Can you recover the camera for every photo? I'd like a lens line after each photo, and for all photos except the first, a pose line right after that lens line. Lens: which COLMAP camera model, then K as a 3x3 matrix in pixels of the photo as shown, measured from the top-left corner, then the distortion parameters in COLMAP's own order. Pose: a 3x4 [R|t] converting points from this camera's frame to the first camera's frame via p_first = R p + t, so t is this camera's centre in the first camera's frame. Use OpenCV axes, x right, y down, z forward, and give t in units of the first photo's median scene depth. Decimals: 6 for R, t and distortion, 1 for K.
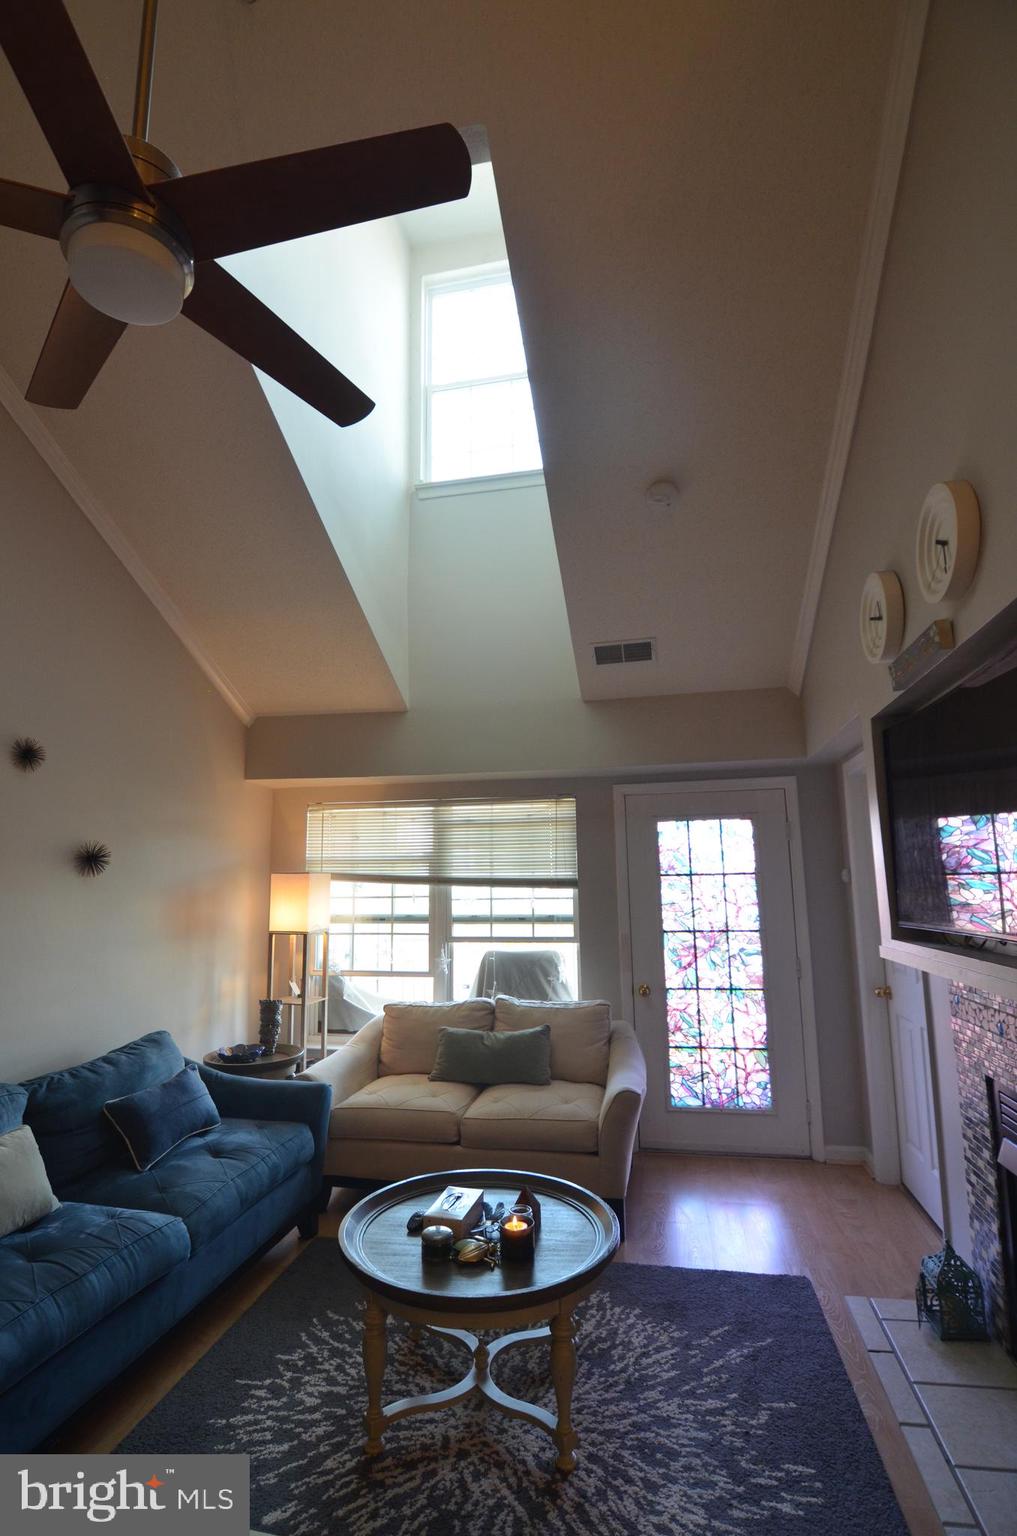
lens RADIAL K [[743.4, 0, 503.3], [0, 743.4, 770.7], [0, 0, 1]] dist [-0.017880, -0.007799]
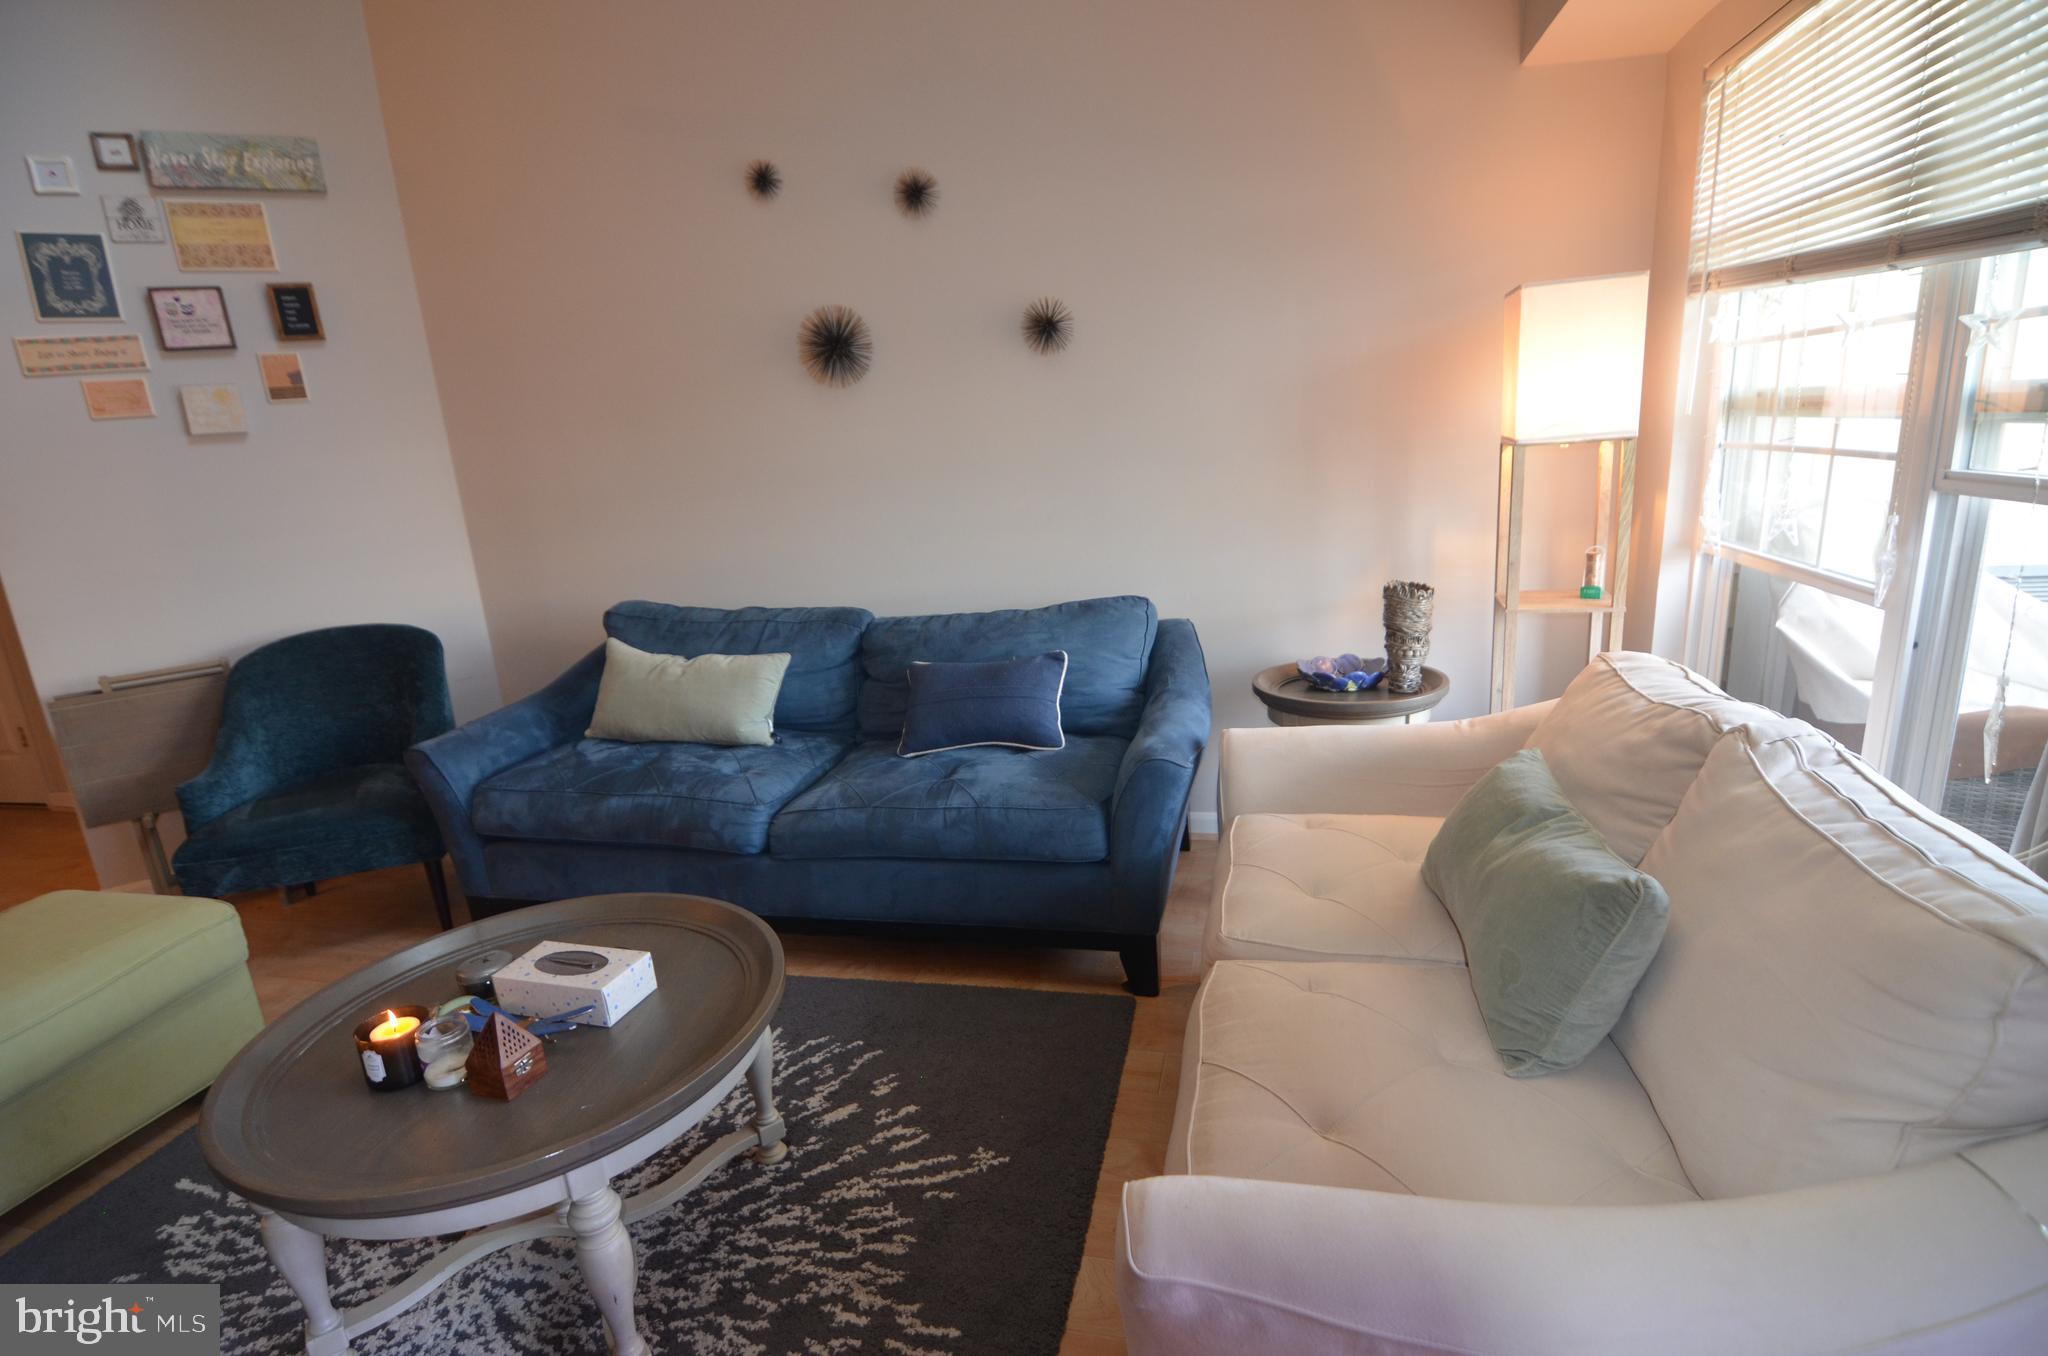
lens RADIAL K [[991.1, 0, 1030.5], [0, 991.1, 691.1], [0, 0, 1]] dist [-0.017880, -0.007799]
pose [[-0.024468, 0.269976, -0.962556, 0.426627], [0.219266, 0.940849, 0.258314, 0.212106], [0.975358, -0.204735, -0.082217, 1.075113]]
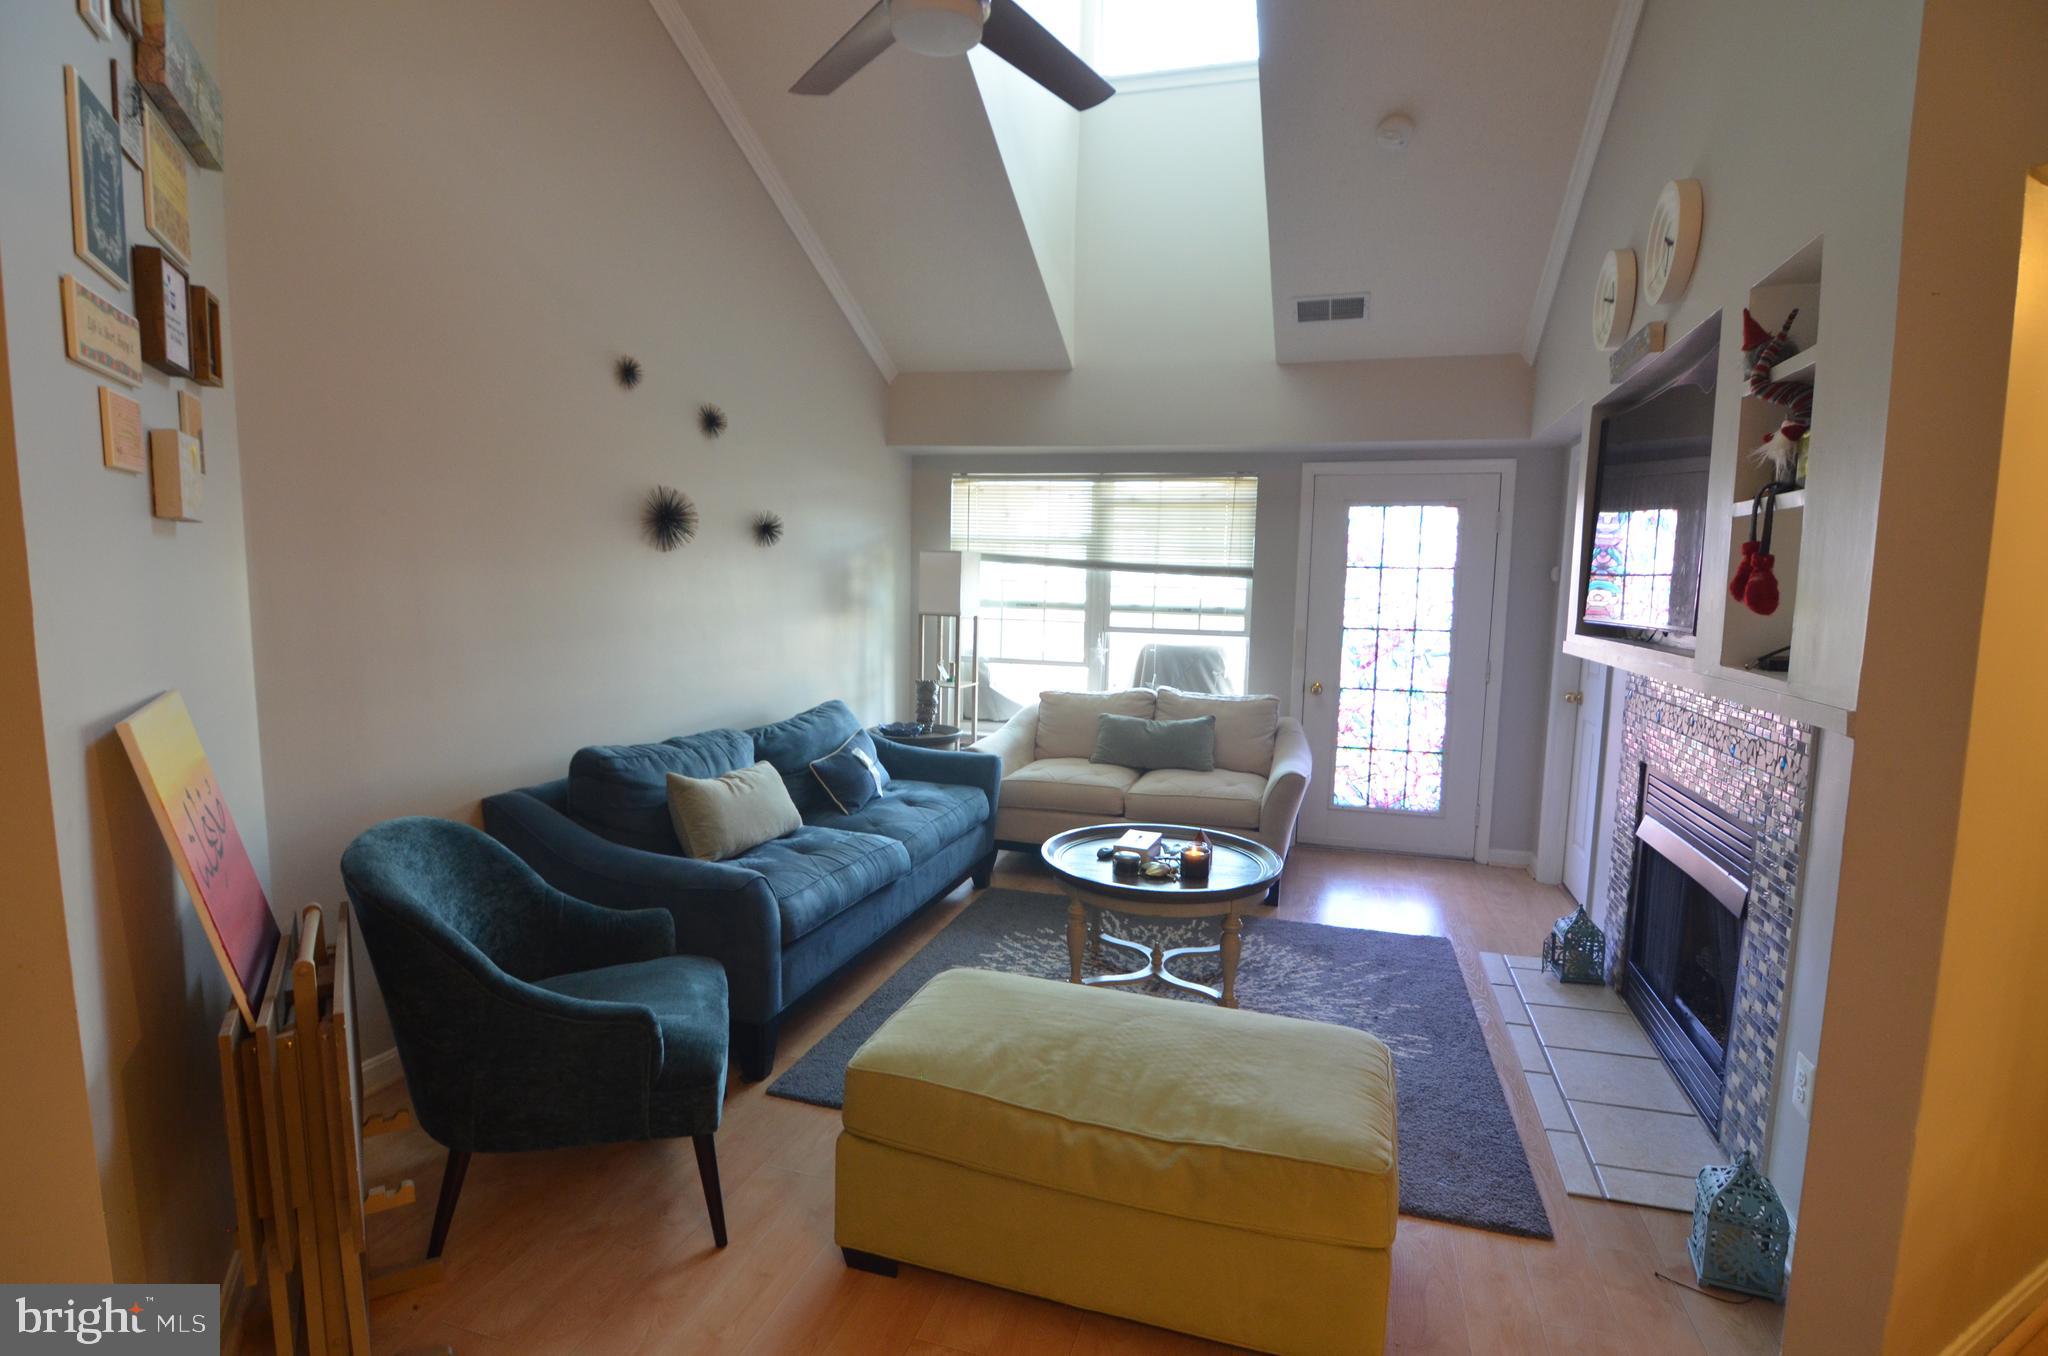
lens RADIAL K [[991.1, 0, 1031.4], [0, 991.1, 703.5], [0, 0, 1]] dist [-0.017880, -0.007799]
pose [[0.994916, 0.046009, -0.089583, -0.077123], [-0.019739, 0.961376, 0.274530, -0.031165], [0.098754, -0.271366, 0.957397, -0.332572]]
